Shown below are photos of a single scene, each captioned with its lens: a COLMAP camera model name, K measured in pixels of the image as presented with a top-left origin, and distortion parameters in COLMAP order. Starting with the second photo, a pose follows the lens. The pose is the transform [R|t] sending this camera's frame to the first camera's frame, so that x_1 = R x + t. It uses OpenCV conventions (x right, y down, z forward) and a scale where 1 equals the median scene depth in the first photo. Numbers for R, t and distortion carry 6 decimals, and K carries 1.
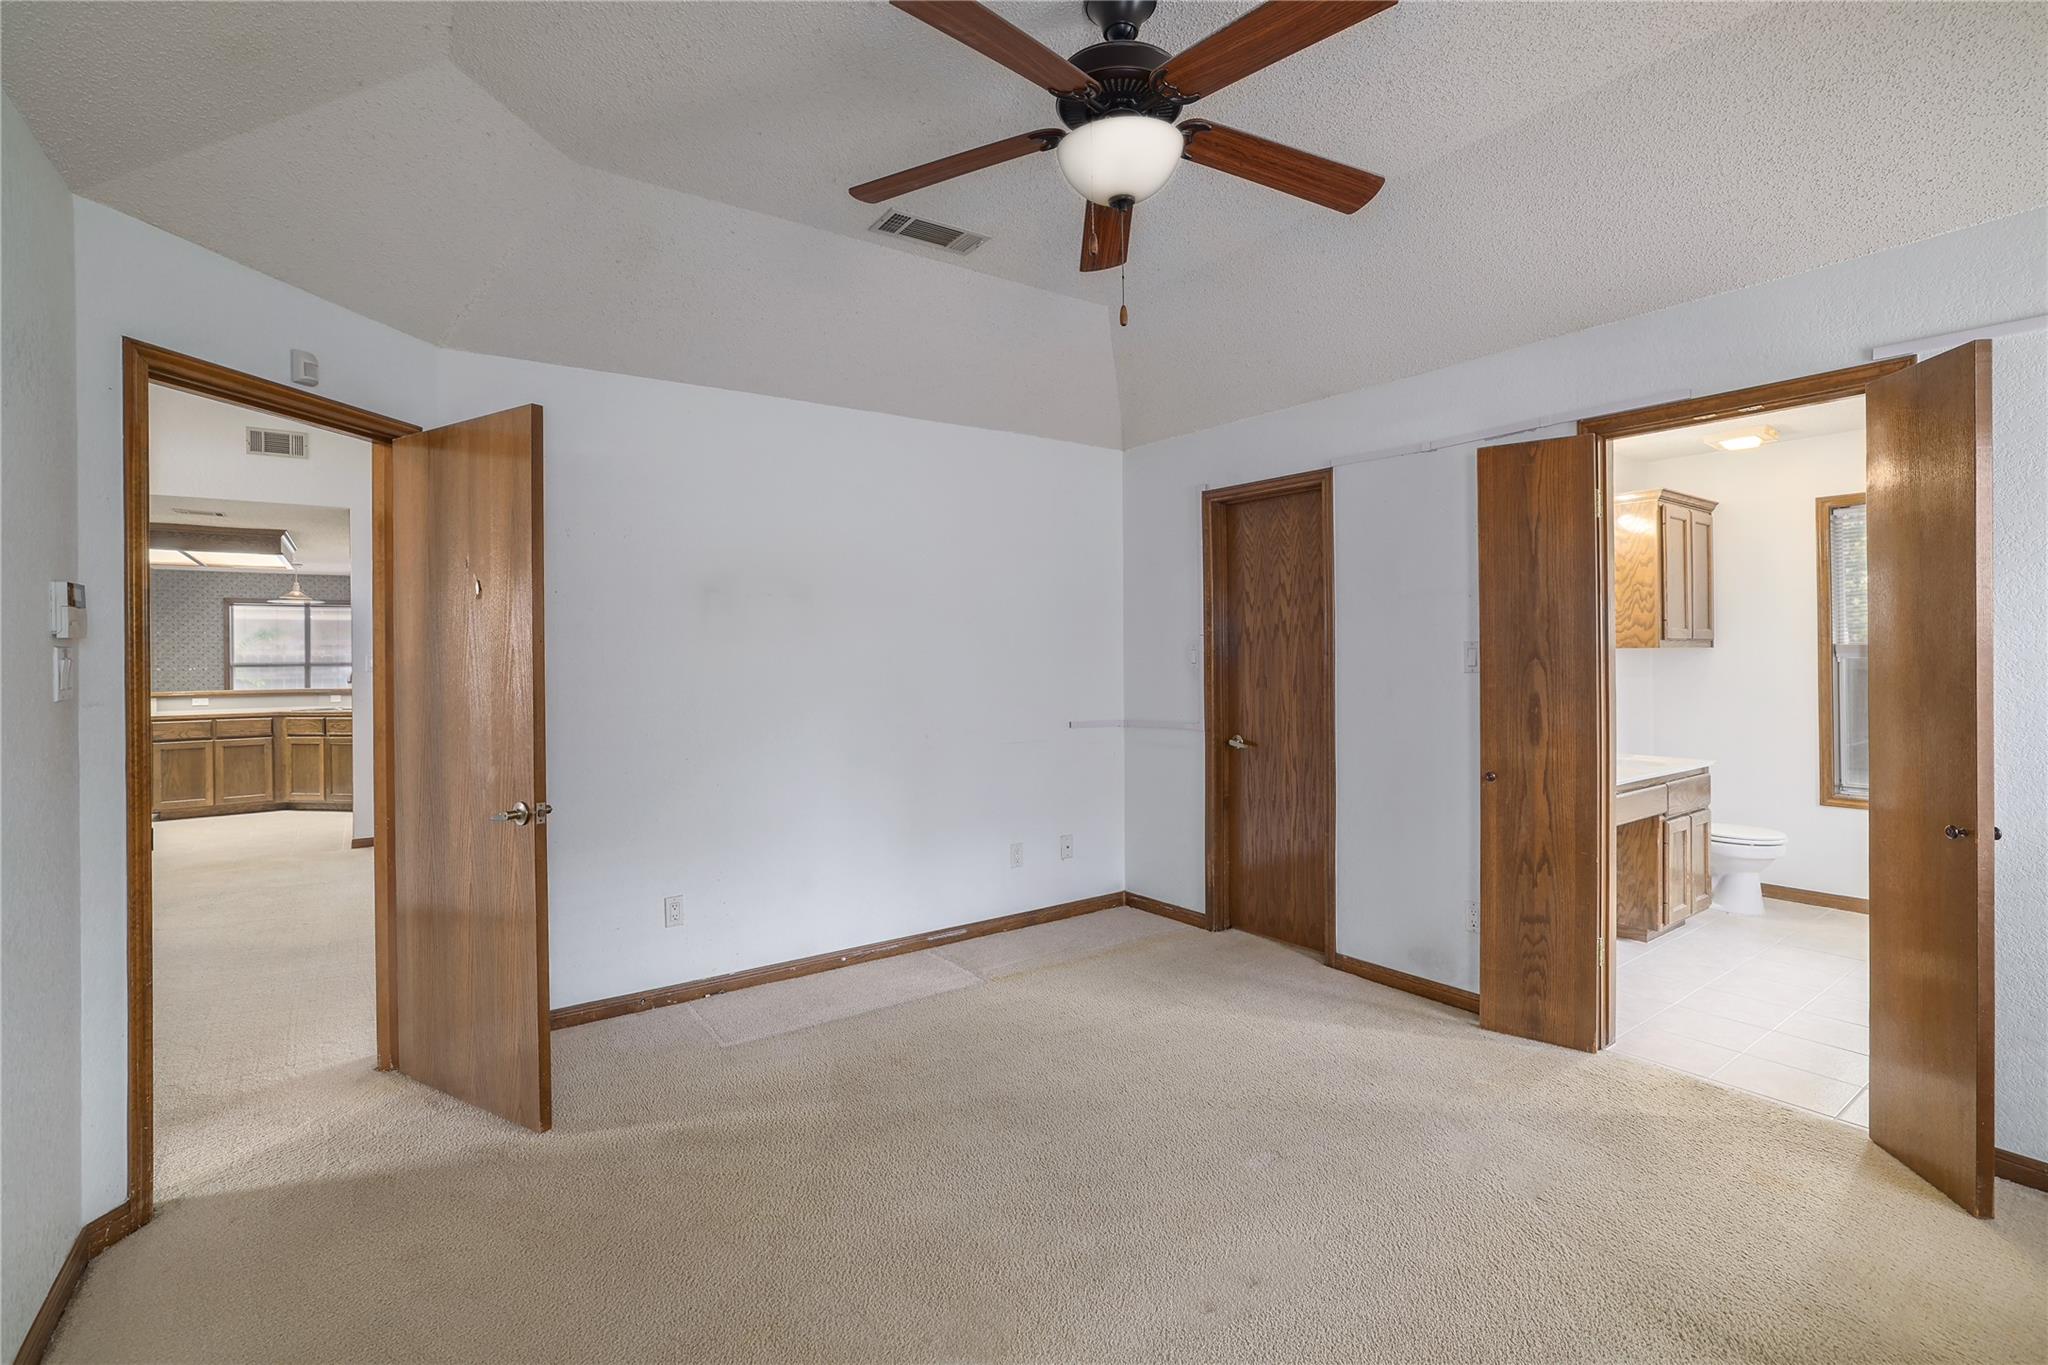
lens RADIAL K [[902.9, 0, 998.1], [0, 902.9, 661.0], [0, 0, 1]] dist [0.002959, 0.000272]
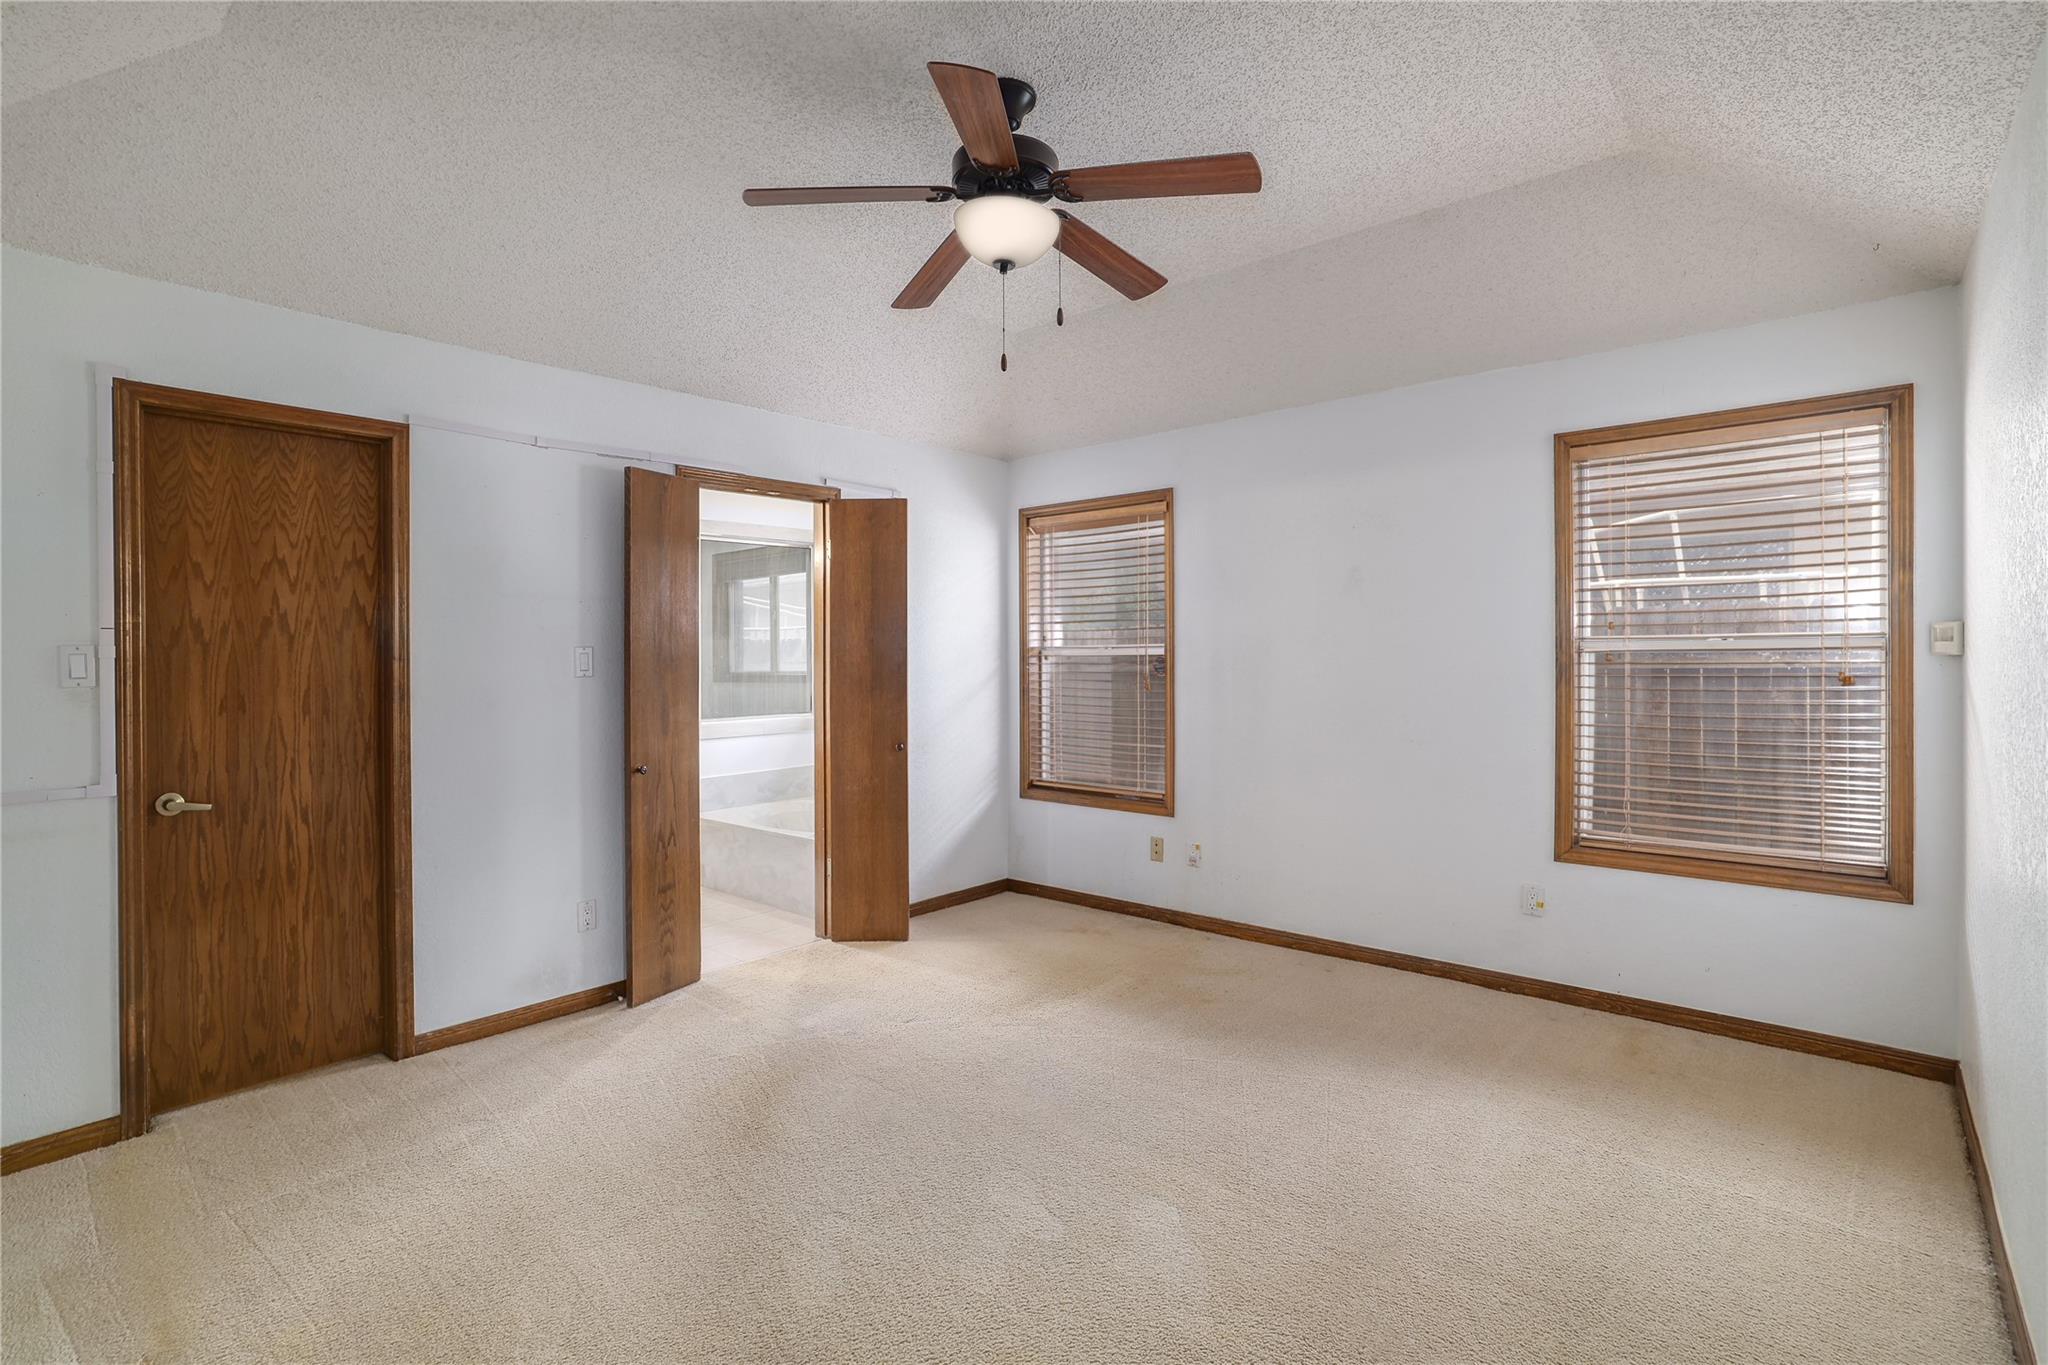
lens RADIAL K [[982.6, 0, 1013.1], [0, 982.6, 662.0], [0, 0, 1]] dist [0.001235, -0.000315]
pose [[-0.206184, -0.001933, 0.978511, -0.541629], [0.016414, 0.999851, 0.005434, -0.001579], [-0.978376, 0.017182, -0.206121, 0.614501]]
